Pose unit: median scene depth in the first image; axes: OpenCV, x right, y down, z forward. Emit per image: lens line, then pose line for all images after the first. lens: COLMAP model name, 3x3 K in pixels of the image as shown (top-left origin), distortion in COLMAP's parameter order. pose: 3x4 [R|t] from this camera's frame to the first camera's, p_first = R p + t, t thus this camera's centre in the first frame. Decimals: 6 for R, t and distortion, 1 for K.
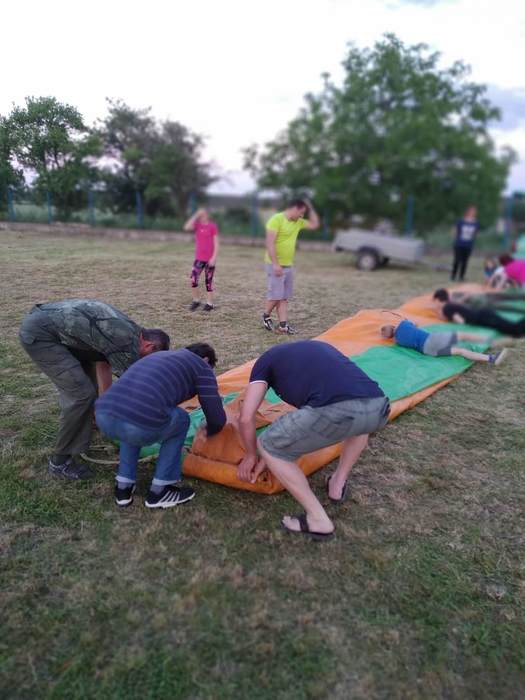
lens RADIAL K [[551.3, 0, 262.0], [0, 551.3, 339.9], [0, 0, 1]] dist [0.034952, -0.014860]
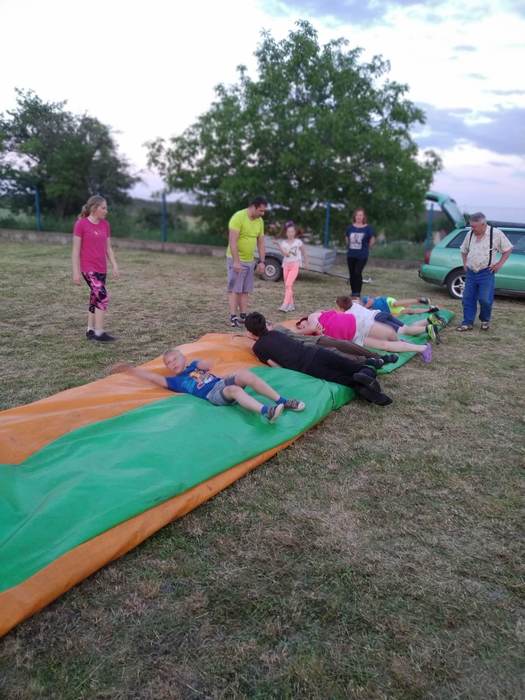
lens RADIAL K [[552.1, 0, 265.3], [0, 552.1, 341.5], [0, 0, 1]] dist [0.034417, -0.042778]
pose [[0.995231, 0.003600, 0.097485, 0.072747], [-0.002213, 0.999895, -0.014327, -0.012849], [-0.097526, 0.014043, 0.995134, 0.099160]]
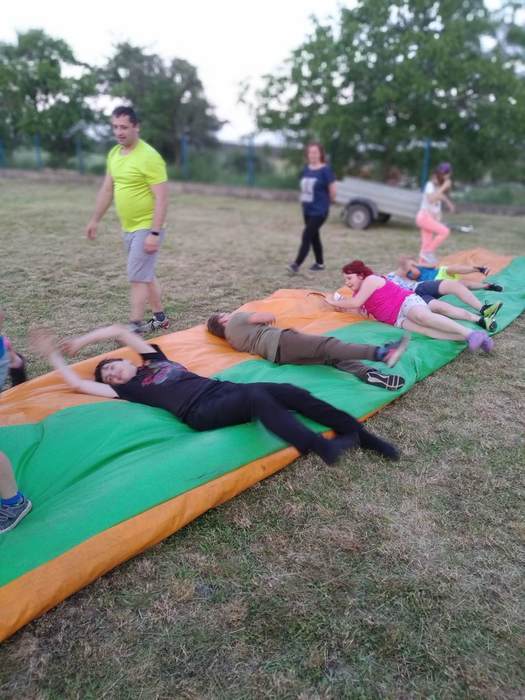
lens RADIAL K [[556.4, 0, 262.9], [0, 556.4, 343.1], [0, 0, 1]] dist [0.035474, -0.061053]
pose [[0.997490, 0.031214, -0.063555, 0.079928], [-0.025847, 0.996165, 0.083586, -0.017494], [0.065920, -0.081733, 0.994472, 0.118852]]
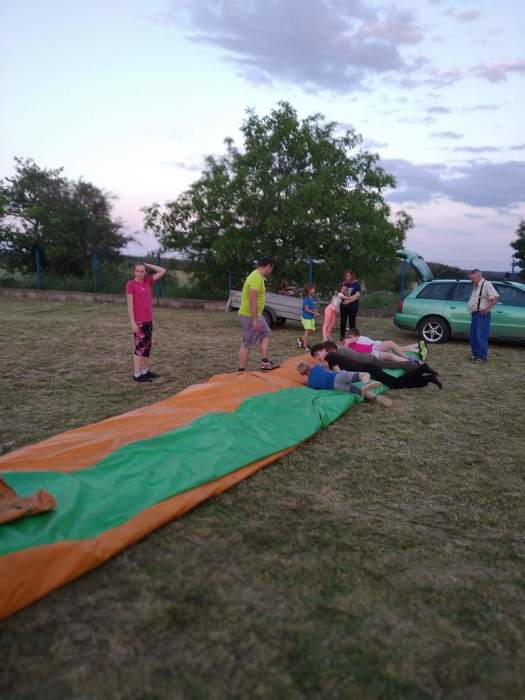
lens RADIAL K [[551.3, 0, 262.0], [0, 551.3, 339.9], [0, 0, 1]] dist [0.034952, -0.014860]
pose [[0.993023, -0.007742, 0.117670, 0.058824], [0.020709, 0.993784, -0.109382, -0.003295], [-0.116092, 0.111055, 0.987010, 0.039454]]
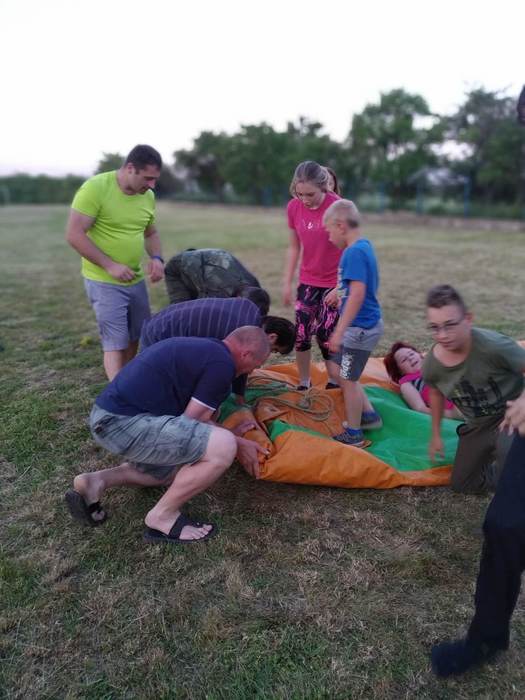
lens RADIAL K [[551.3, 0, 262.0], [0, 551.3, 339.9], [0, 0, 1]] dist [0.034952, -0.014860]
pose [[0.808643, 0.134590, -0.572697, 0.083998], [-0.128190, 0.990398, 0.051752, -0.001085], [0.574164, 0.031565, 0.818132, 0.064155]]
